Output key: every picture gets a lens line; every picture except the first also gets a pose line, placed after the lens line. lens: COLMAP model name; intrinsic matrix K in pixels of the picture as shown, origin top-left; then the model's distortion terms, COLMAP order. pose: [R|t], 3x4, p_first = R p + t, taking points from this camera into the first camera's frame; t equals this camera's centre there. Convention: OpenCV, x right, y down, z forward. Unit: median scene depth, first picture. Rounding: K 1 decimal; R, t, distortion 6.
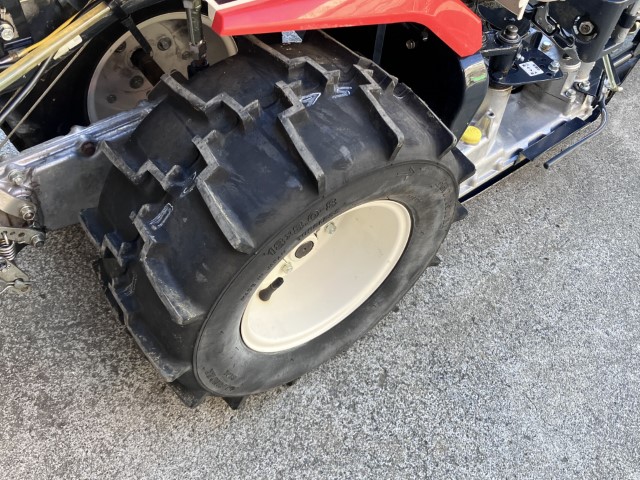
lens RADIAL K [[651.8, 0, 315.9], [0, 651.8, 237.5], [0, 0, 1]] dist [0.010806, -0.002459]
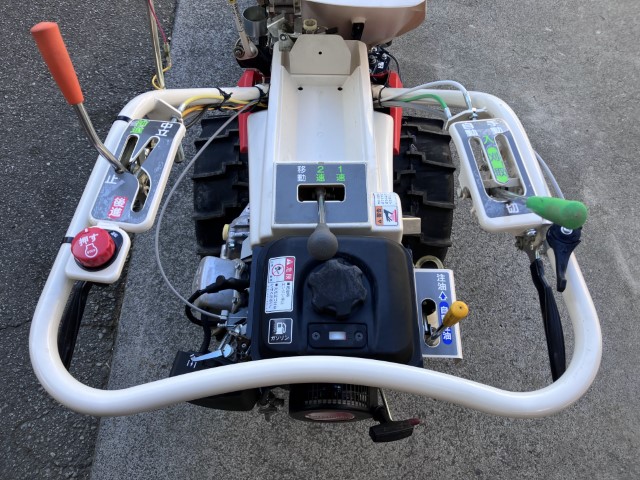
lens RADIAL K [[535.1, 0, 332.9], [0, 535.1, 240.7], [0, 0, 1]] dist [0.004575, 0.004633]
pose [[0.578281, -0.741394, 0.340479, -0.831781], [0.646750, 0.670988, 0.362615, -0.671029], [-0.497298, 0.010511, 0.867516, -0.427544]]
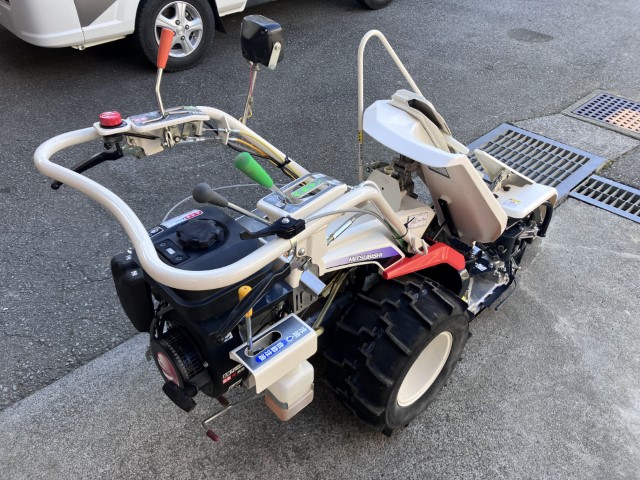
lens RADIAL K [[535.5, 0, 318.5], [0, 535.5, 238.9], [0, 0, 1]] dist [0.011727, 0.002211]
pose [[0.989827, -0.109621, 0.090690, -0.434334], [0.129808, 0.956765, -0.260289, 0.062079], [-0.058236, 0.269413, 0.961262, -0.871198]]
